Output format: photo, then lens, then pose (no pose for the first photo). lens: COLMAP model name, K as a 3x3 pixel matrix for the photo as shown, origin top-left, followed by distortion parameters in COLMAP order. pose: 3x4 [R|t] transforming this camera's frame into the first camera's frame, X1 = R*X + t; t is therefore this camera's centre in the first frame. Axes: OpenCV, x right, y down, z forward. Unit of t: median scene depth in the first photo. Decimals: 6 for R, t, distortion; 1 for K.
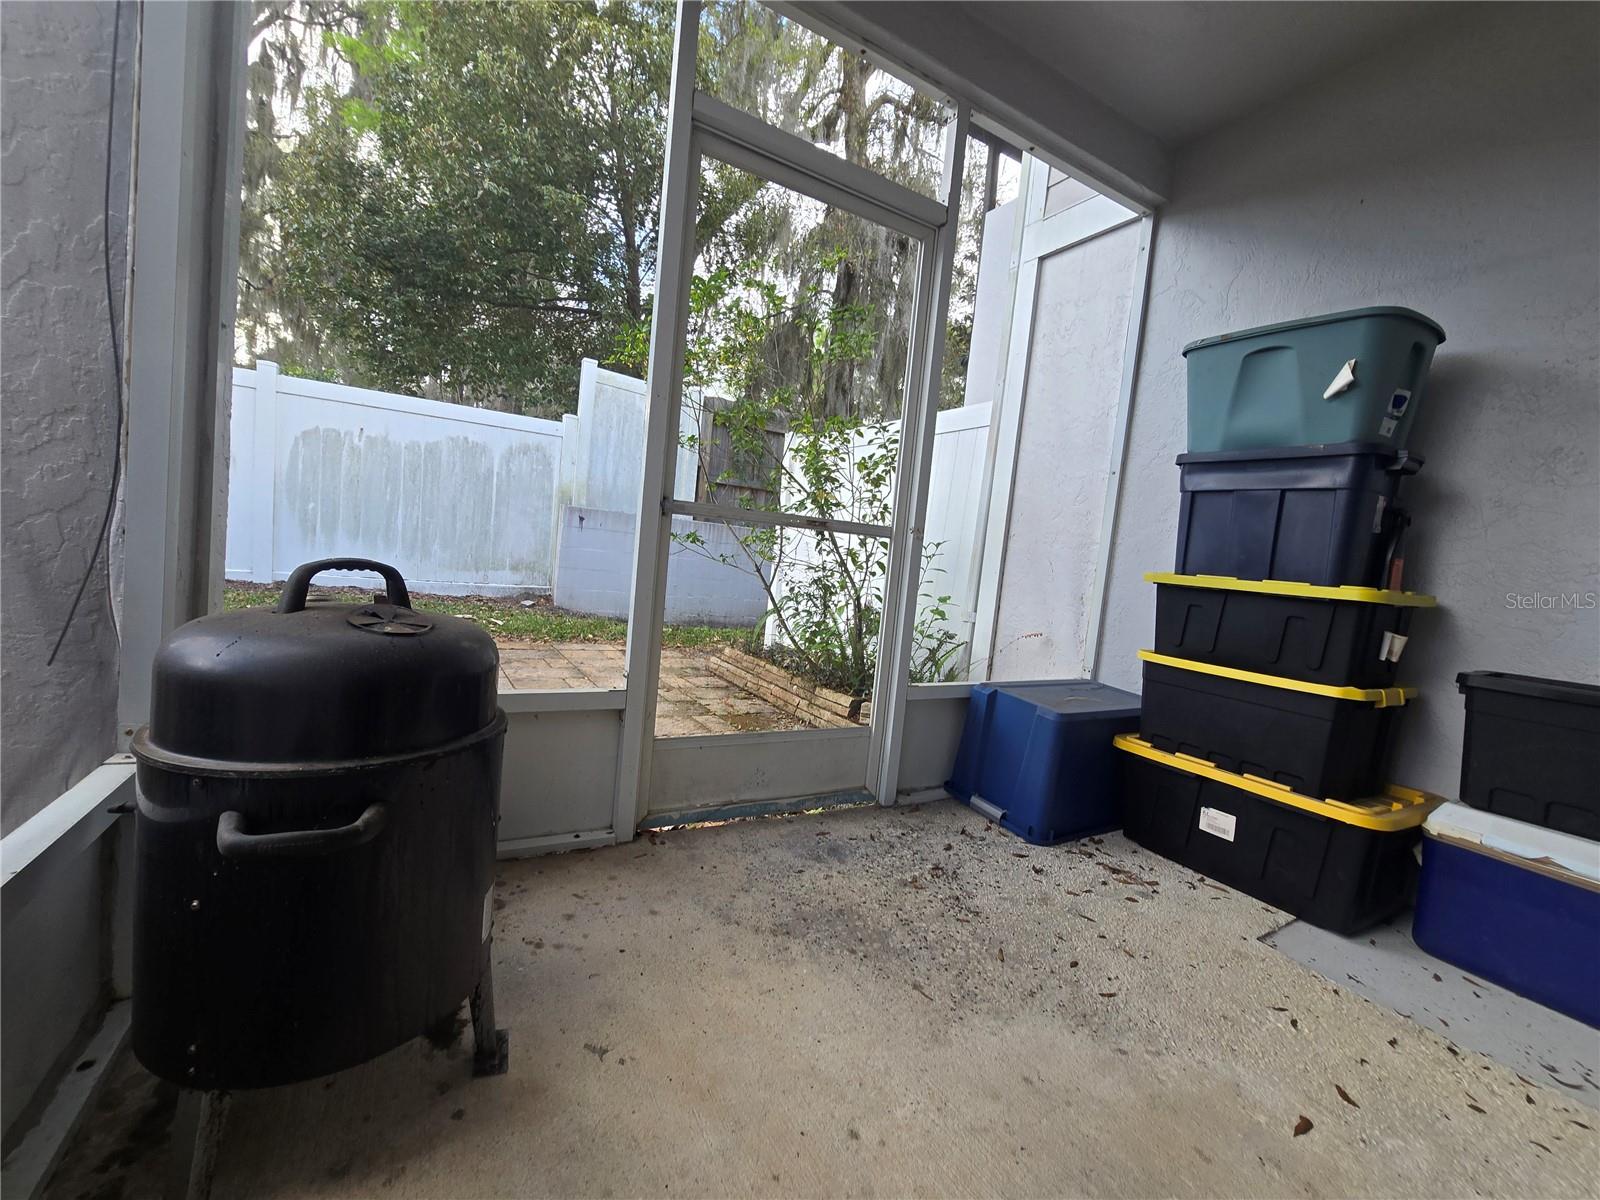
lens RADIAL K [[646.2, 0, 795.8], [0, 646.2, 602.7], [0, 0, 1]] dist [-0.007330, 0.003020]
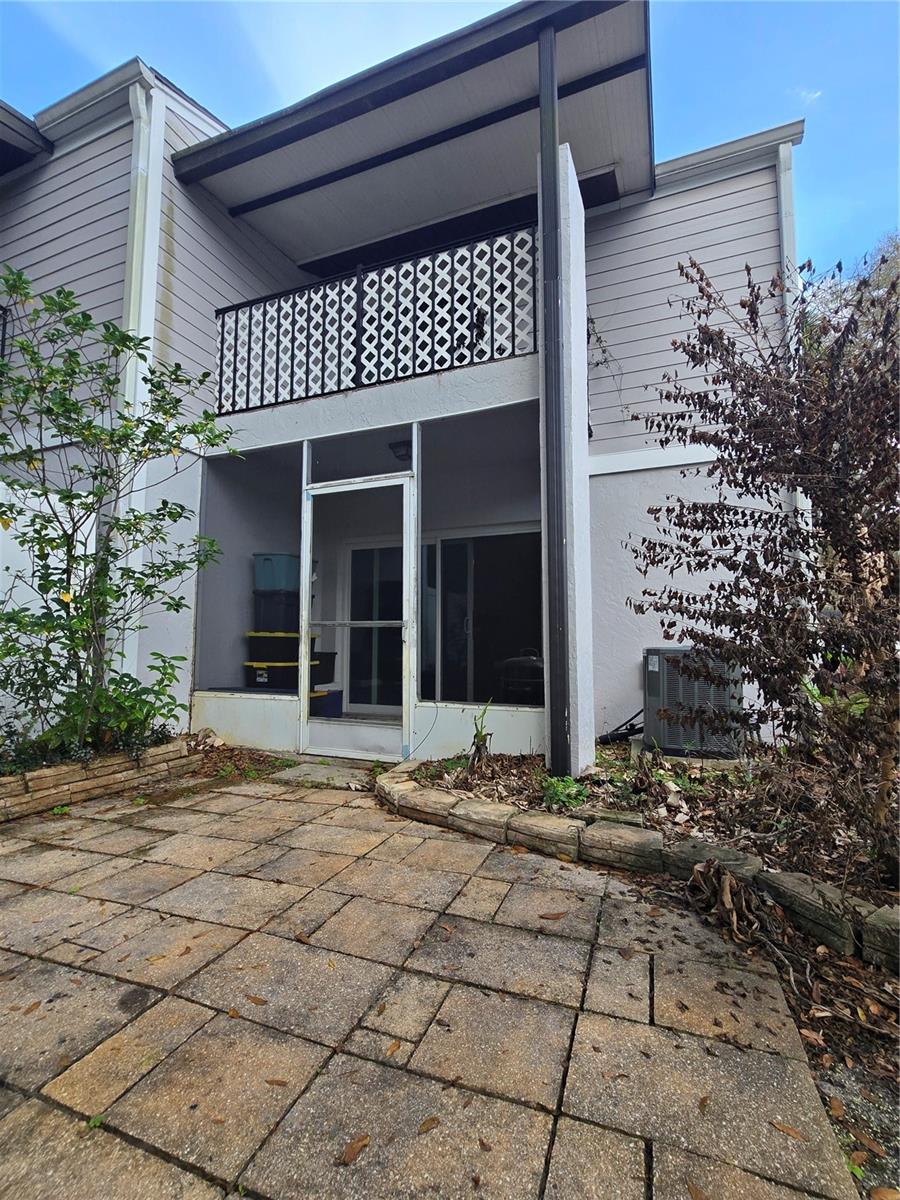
lens RADIAL K [[549.0, 0, 450.0], [0, 549.0, 600.0], [0, 0, 1]] dist [-0.003805, 0.000368]
pose [[-0.619730, -0.031850, 0.784169, -1.660052], [-0.002446, 0.999250, 0.038652, -0.277684], [-0.784811, 0.022036, -0.619343, 1.839192]]
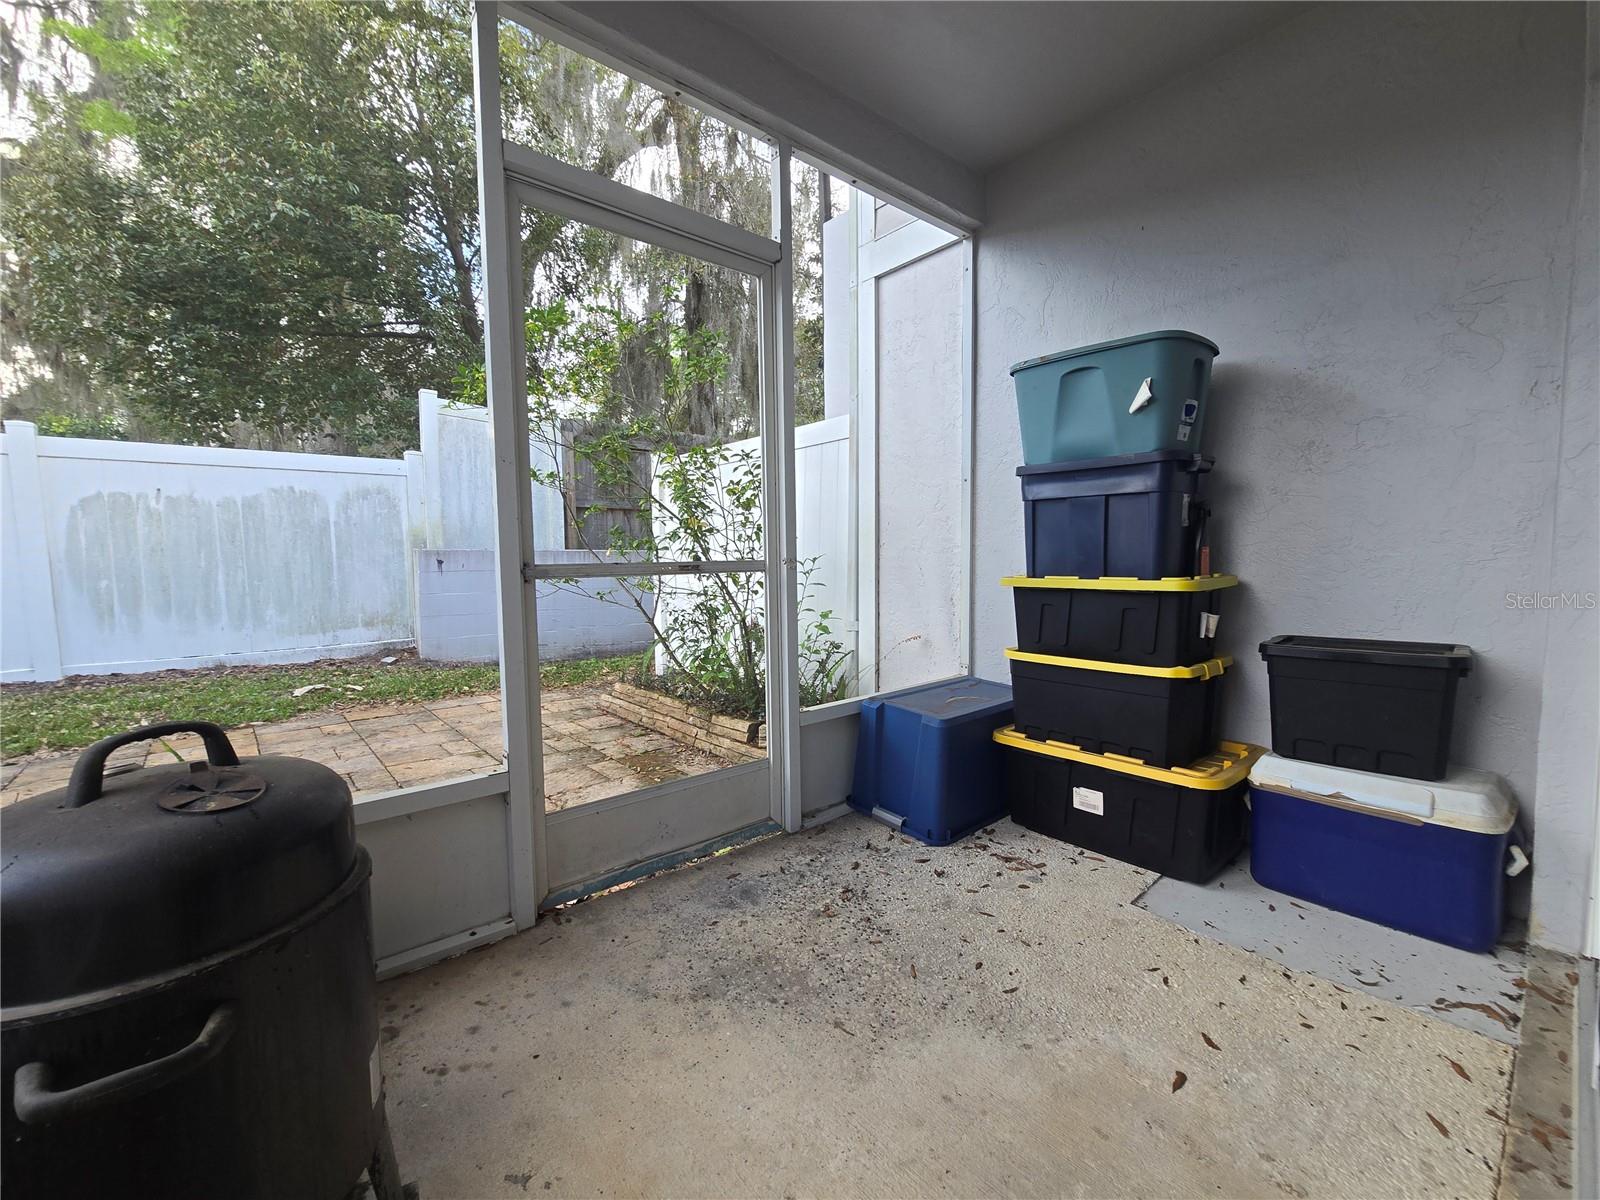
lens RADIAL K [[648.2, 0, 794.1], [0, 648.2, 603.9], [0, 0, 1]] dist [-0.006786, 0.002317]
pose [[0.978931, -0.121472, 0.164131, 0.019295], [0.120918, 0.992572, 0.013395, -0.060025], [-0.164539, 0.006734, 0.986348, -0.009085]]
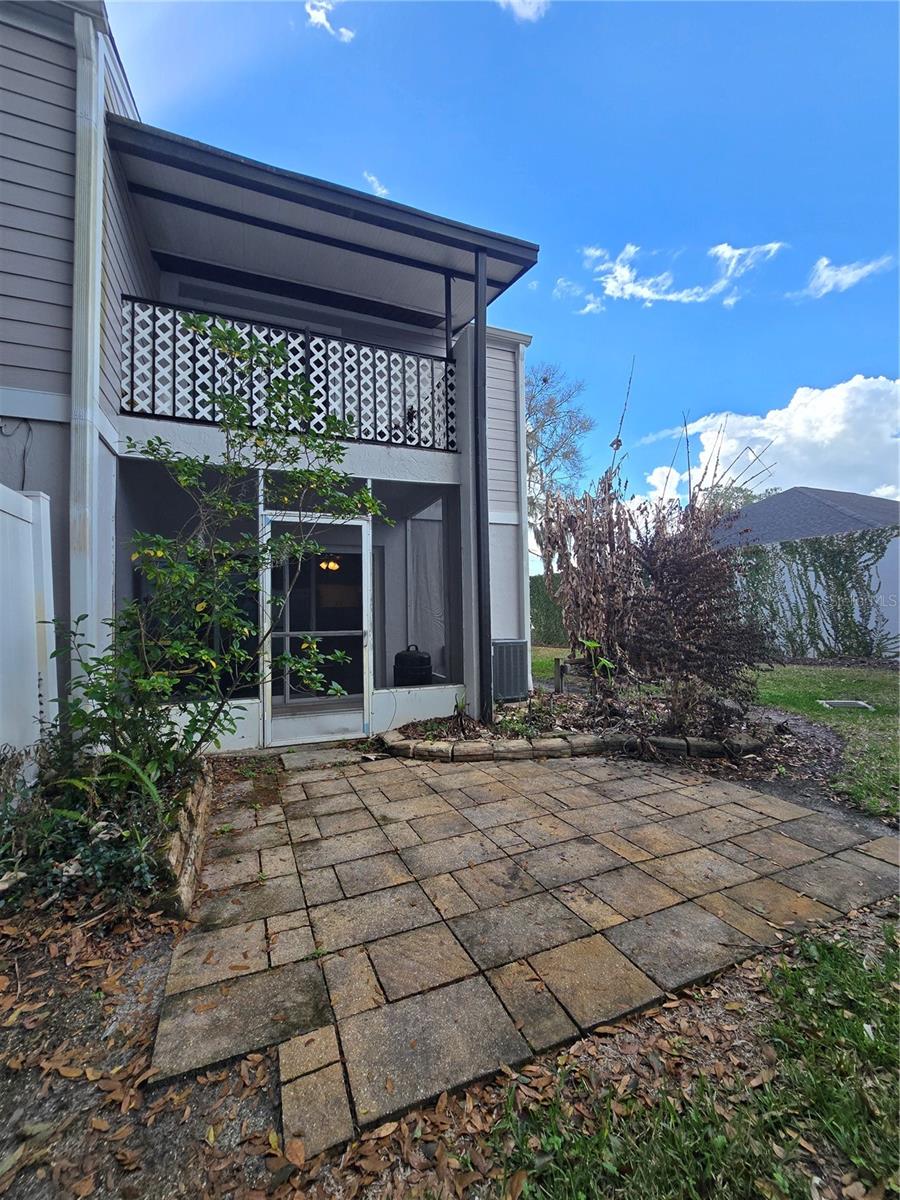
lens RADIAL K [[486.2, 0, 450.0], [0, 486.2, 600.0], [0, 0, 1]] dist [-0.006786, 0.002317]
pose [[-0.987719, -0.074472, 0.137349, -0.815349], [-0.067295, 0.996150, 0.056180, -0.414649], [-0.141004, 0.046247, -0.988928, 2.856335]]
